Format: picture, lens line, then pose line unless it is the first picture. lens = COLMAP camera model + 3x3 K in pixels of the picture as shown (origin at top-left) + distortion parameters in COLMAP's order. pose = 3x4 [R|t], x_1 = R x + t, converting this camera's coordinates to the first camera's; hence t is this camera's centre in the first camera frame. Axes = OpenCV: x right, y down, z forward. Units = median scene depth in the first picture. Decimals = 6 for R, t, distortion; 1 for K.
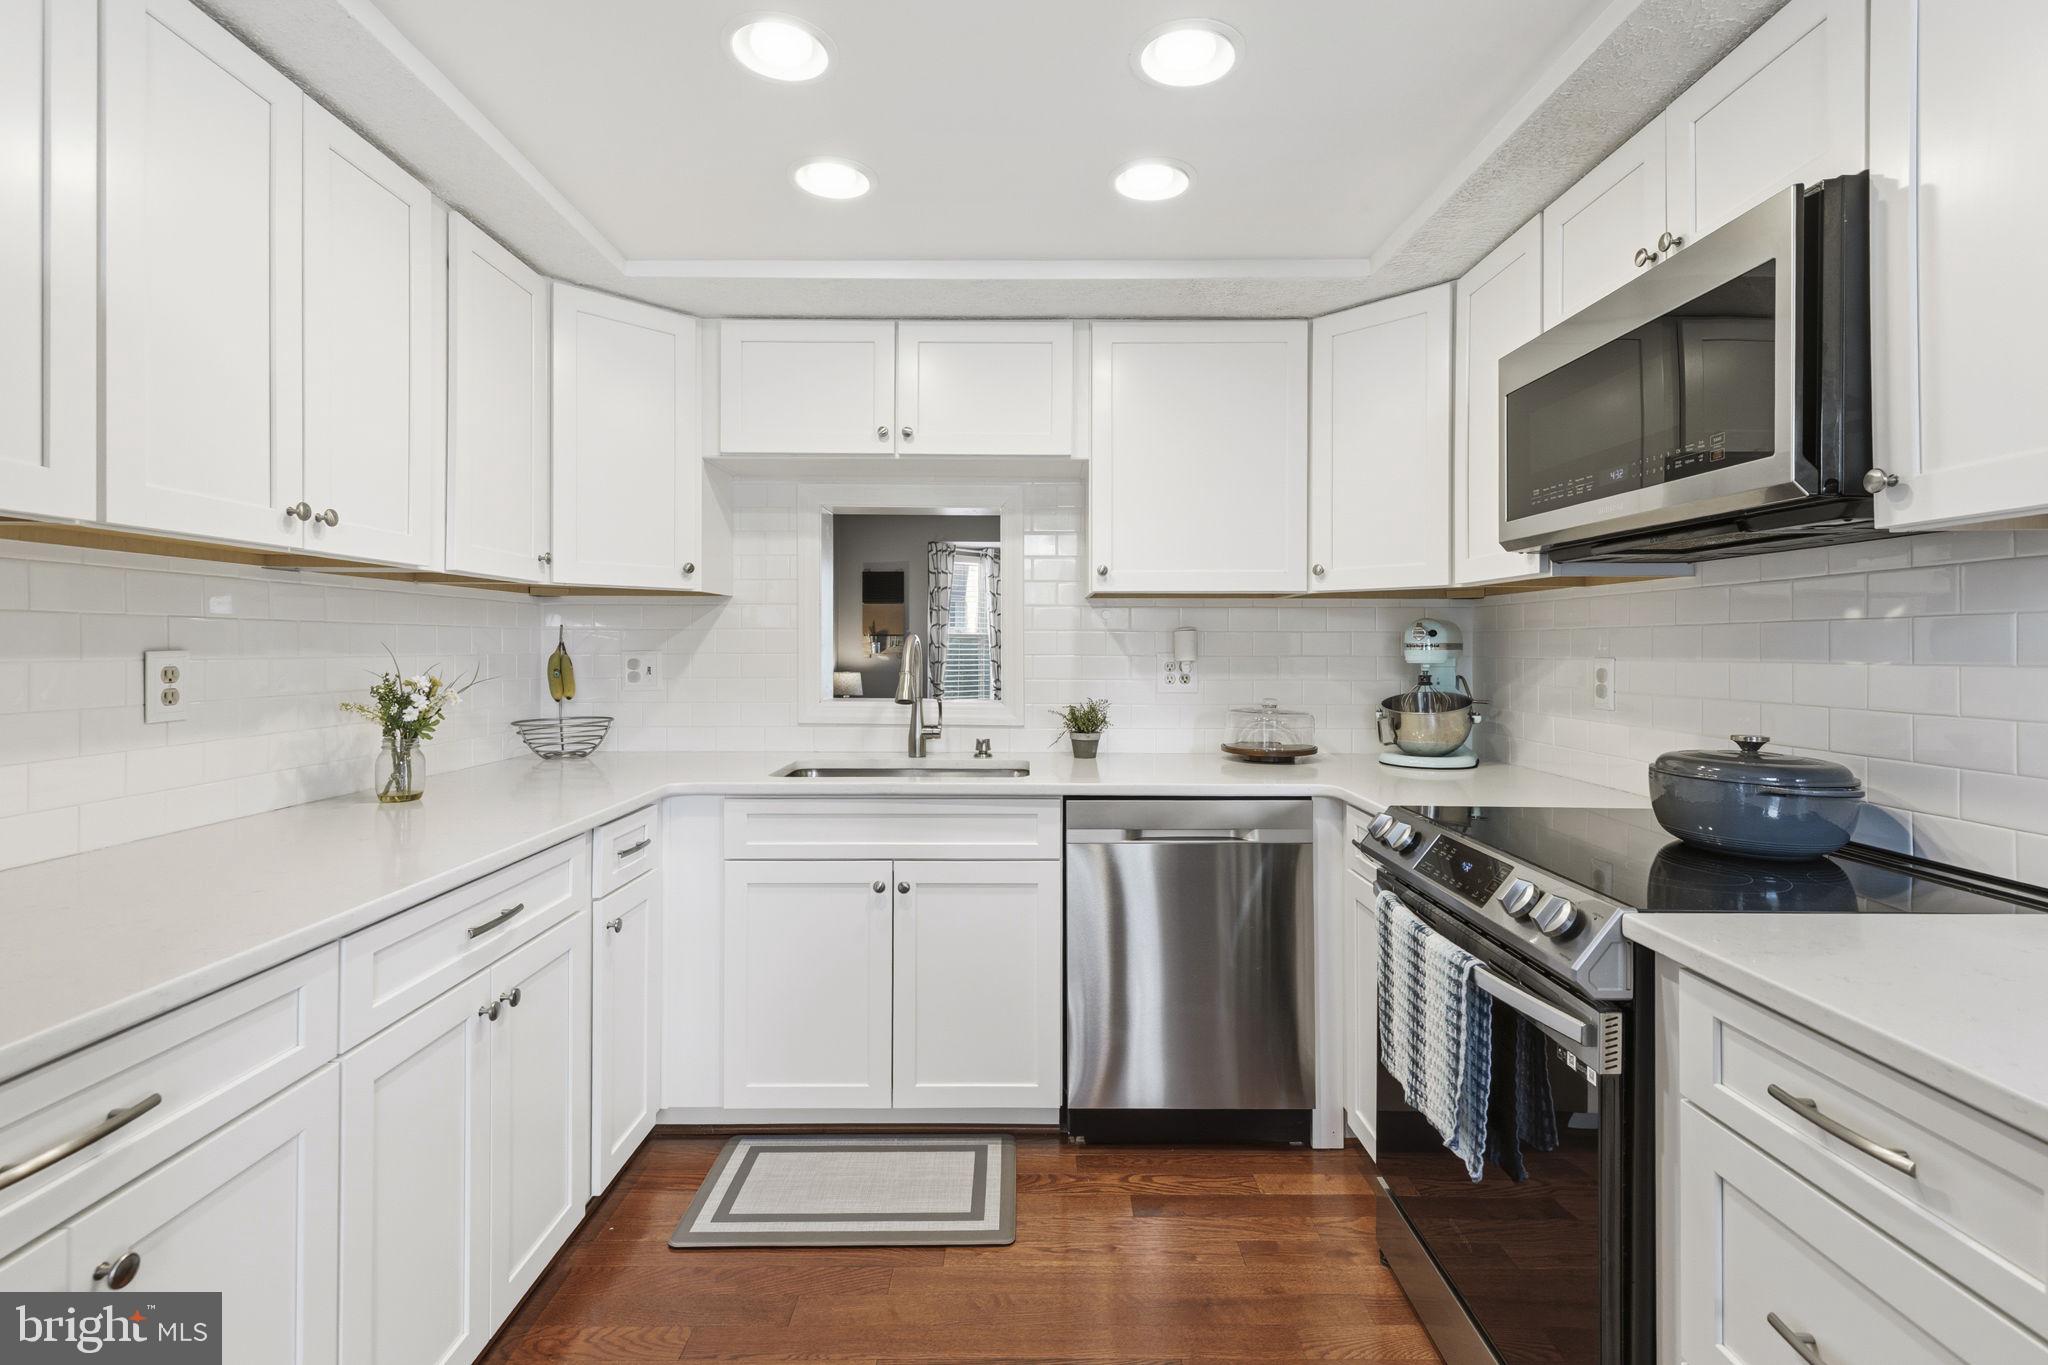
lens RADIAL K [[927.2, 0, 1004.8], [0, 927.2, 646.2], [0, 0, 1]] dist [0.006833, -0.001210]
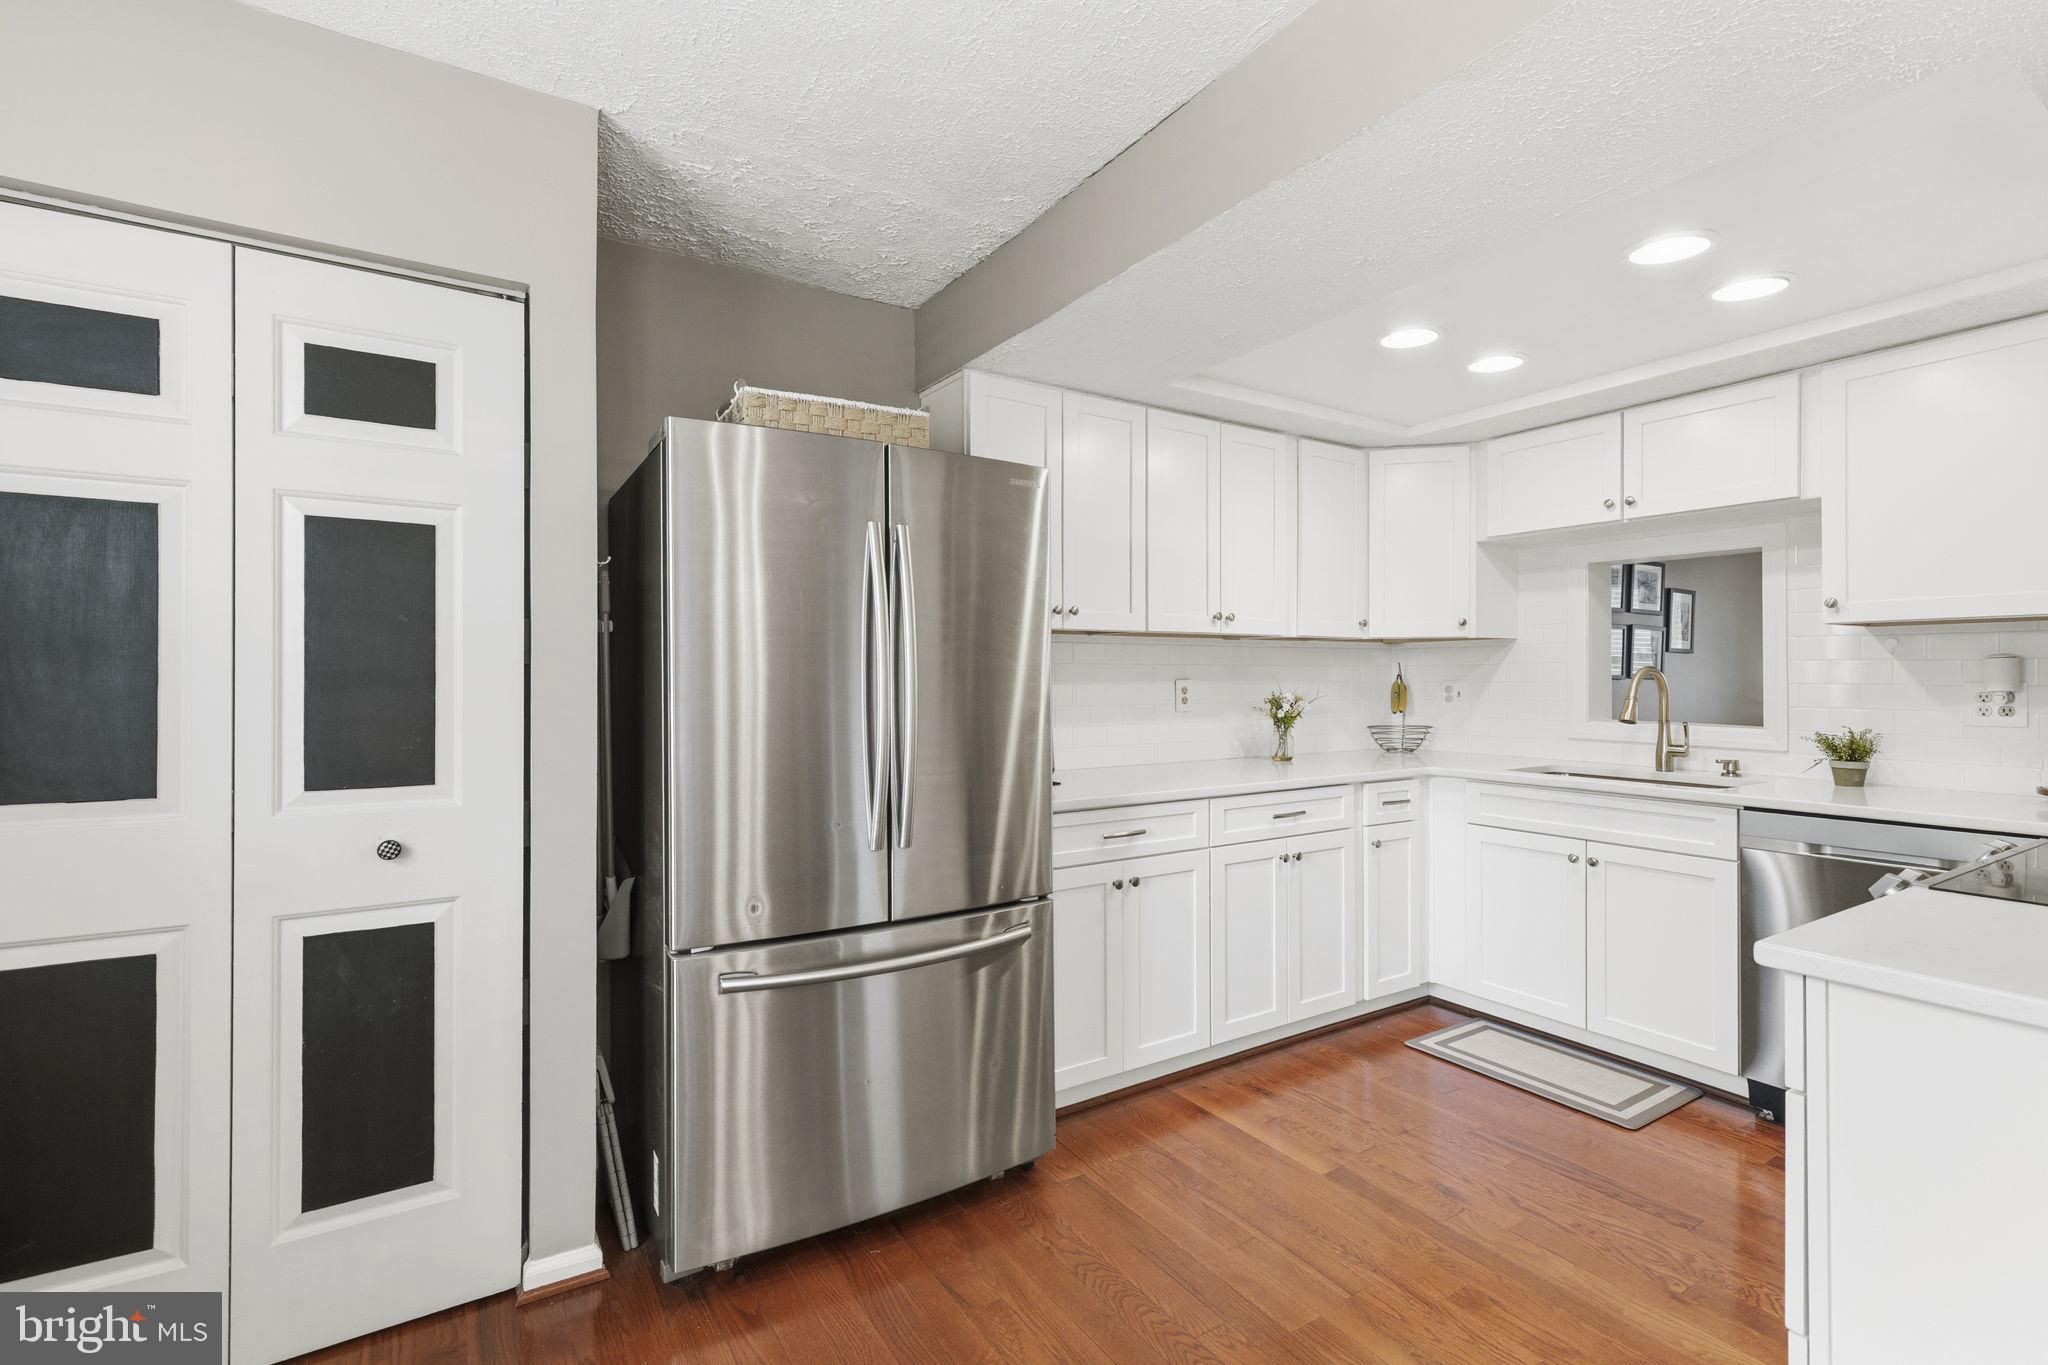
lens RADIAL K [[927.2, 0, 1031.6], [0, 927.2, 680.6], [0, 0, 1]] dist [0.006833, -0.001210]
pose [[0.530465, 0.000183, -0.847707, 0.511738], [0.003587, 0.999991, 0.002460, -0.000030], [0.847699, -0.004346, 0.530460, -0.316364]]
